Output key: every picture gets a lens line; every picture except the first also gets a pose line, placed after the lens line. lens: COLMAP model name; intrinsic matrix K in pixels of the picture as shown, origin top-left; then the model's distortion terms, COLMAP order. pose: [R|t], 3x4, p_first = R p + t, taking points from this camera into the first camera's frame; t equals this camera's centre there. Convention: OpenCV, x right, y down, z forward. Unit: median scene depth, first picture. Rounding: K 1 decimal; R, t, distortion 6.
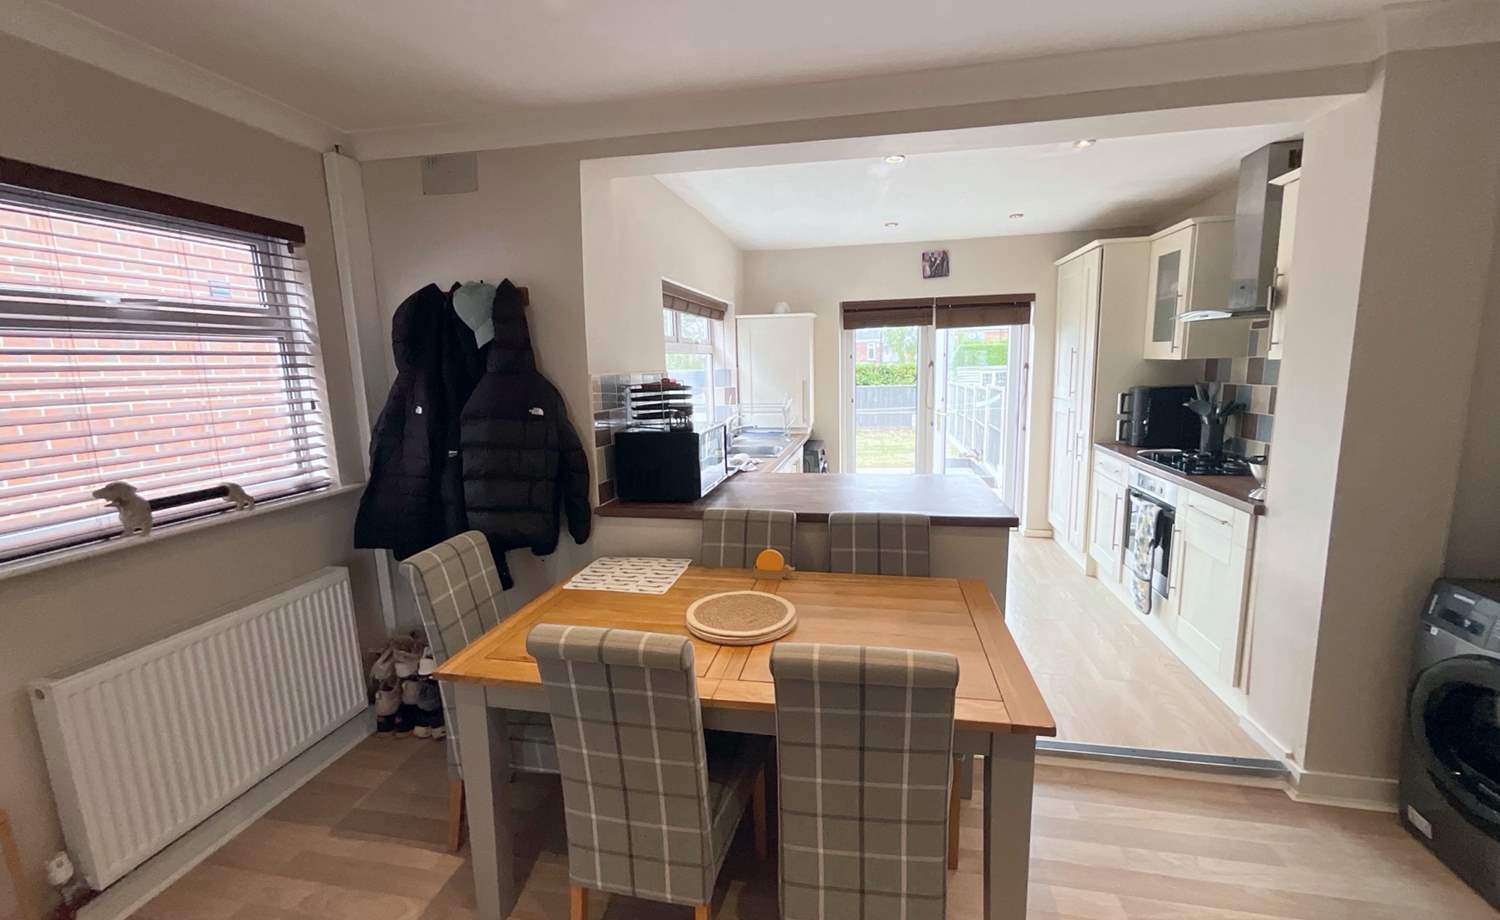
lens RADIAL K [[613.4, 0, 753.2], [0, 613.4, 460.2], [0, 0, 1]] dist [-0.006879, 0.003957]
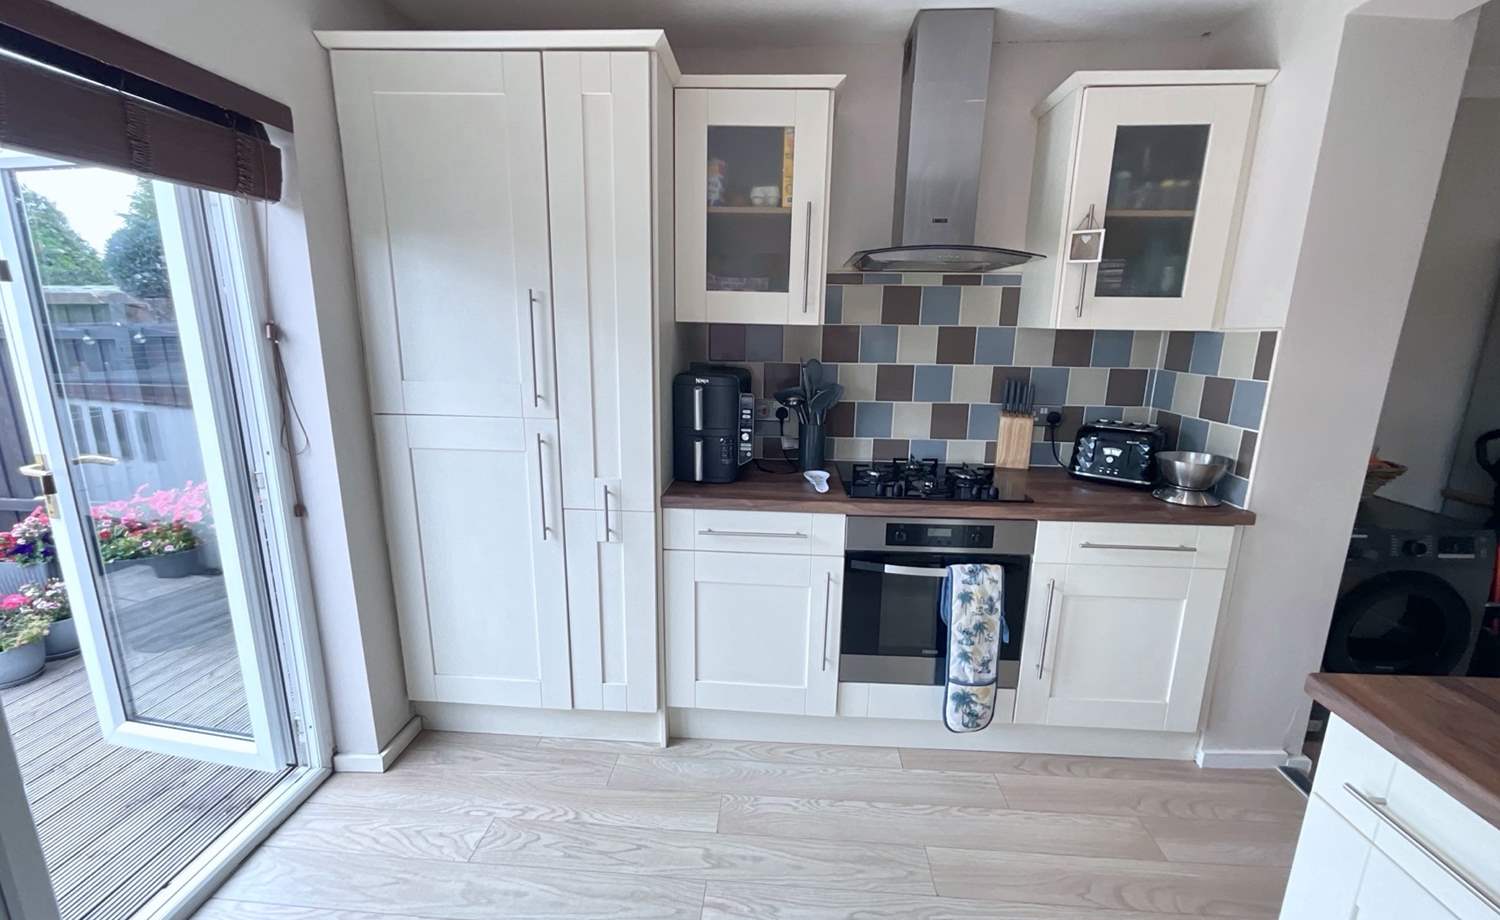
lens RADIAL K [[613.4, 0, 747.7], [0, 613.4, 456.9], [0, 0, 1]] dist [-0.006879, 0.003957]
pose [[-0.136908, -0.185736, 0.973015, 0.147939], [0.144365, 0.968036, 0.205099, -0.253408], [-0.980008, 0.168549, -0.105718, 1.689553]]
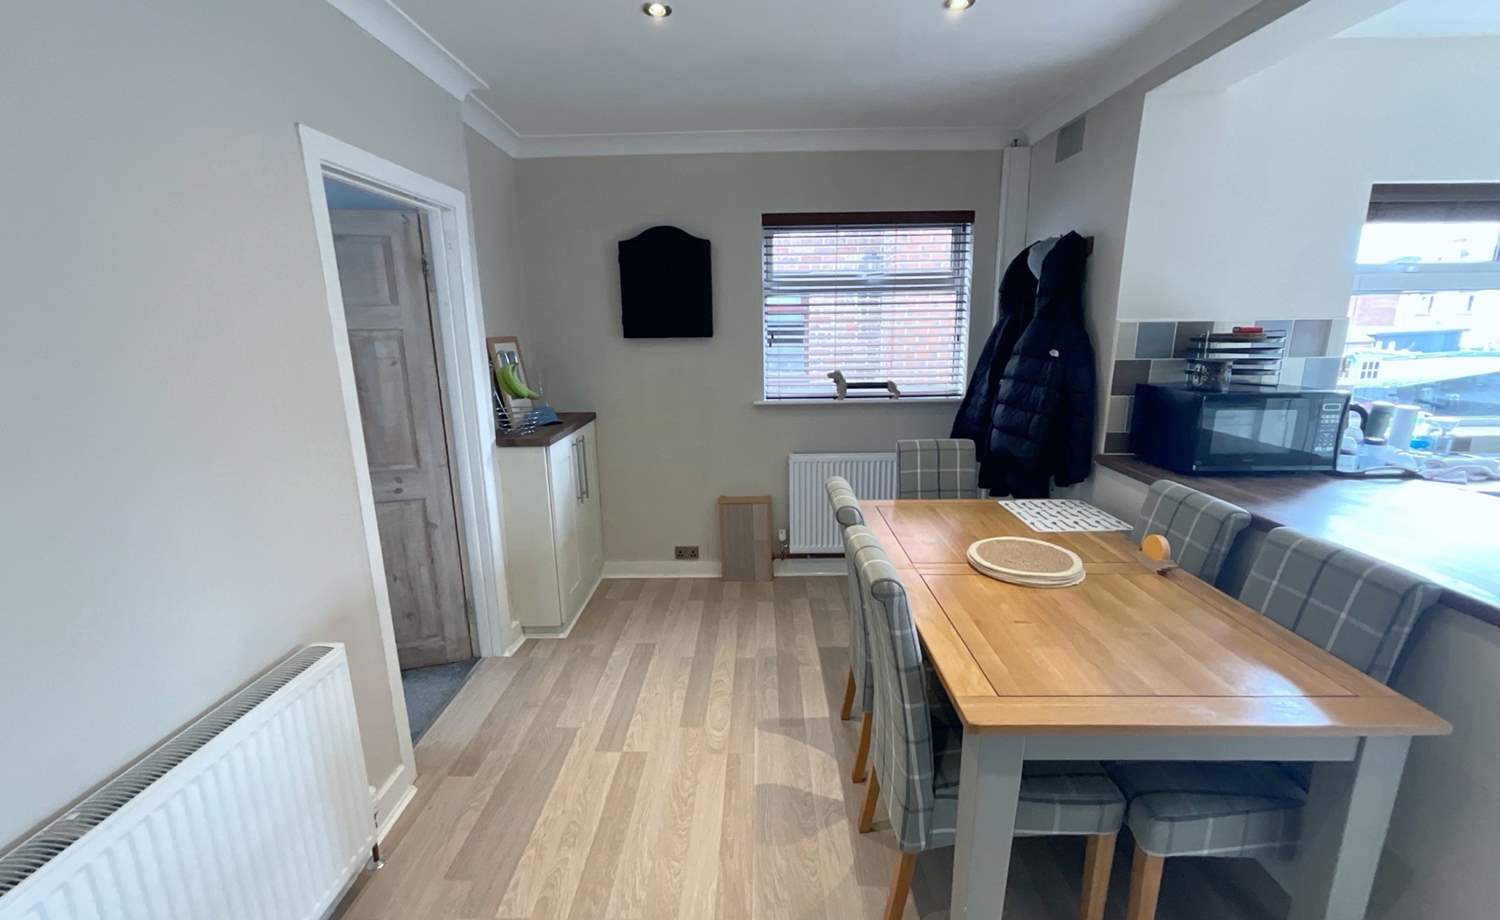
lens RADIAL K [[613.4, 0, 748.6], [0, 613.4, 459.4], [0, 0, 1]] dist [-0.006879, 0.003957]
pose [[0.180943, 0.234031, -0.955243, 0.645724], [-0.145609, 0.966946, 0.209317, -0.044411], [0.972655, 0.101218, 0.209040, 0.245806]]
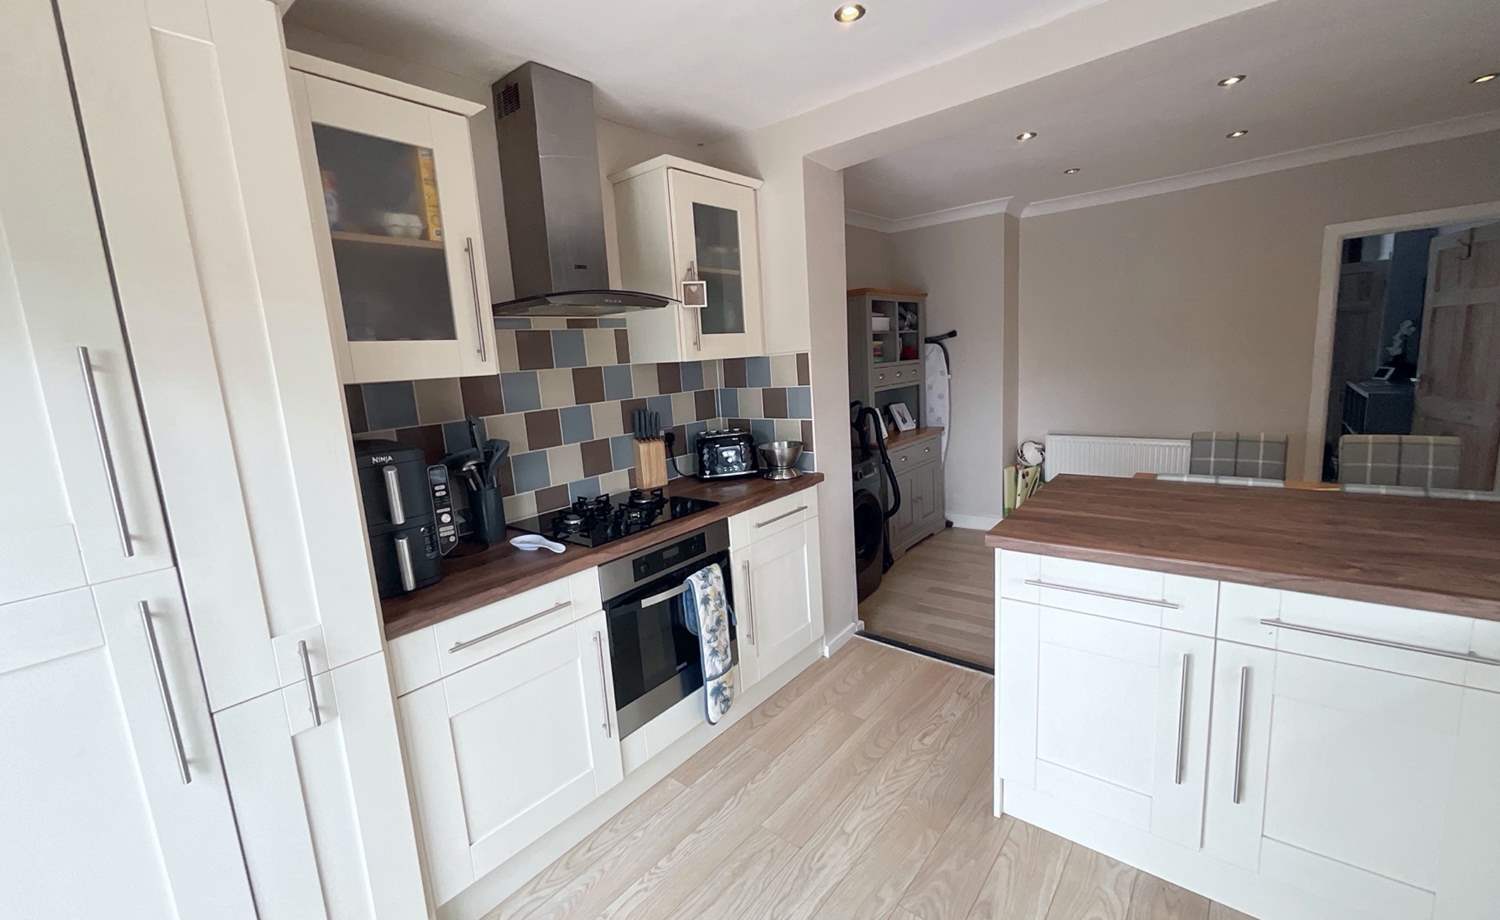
lens RADIAL K [[613.4, 0, 747.8], [0, 613.4, 456.8], [0, 0, 1]] dist [-0.006879, 0.003957]
pose [[-0.877261, 0.006236, 0.479973, 0.369737], [0.162099, 0.945024, 0.283995, -0.312292], [-0.451815, 0.326941, -0.830044, 2.002489]]
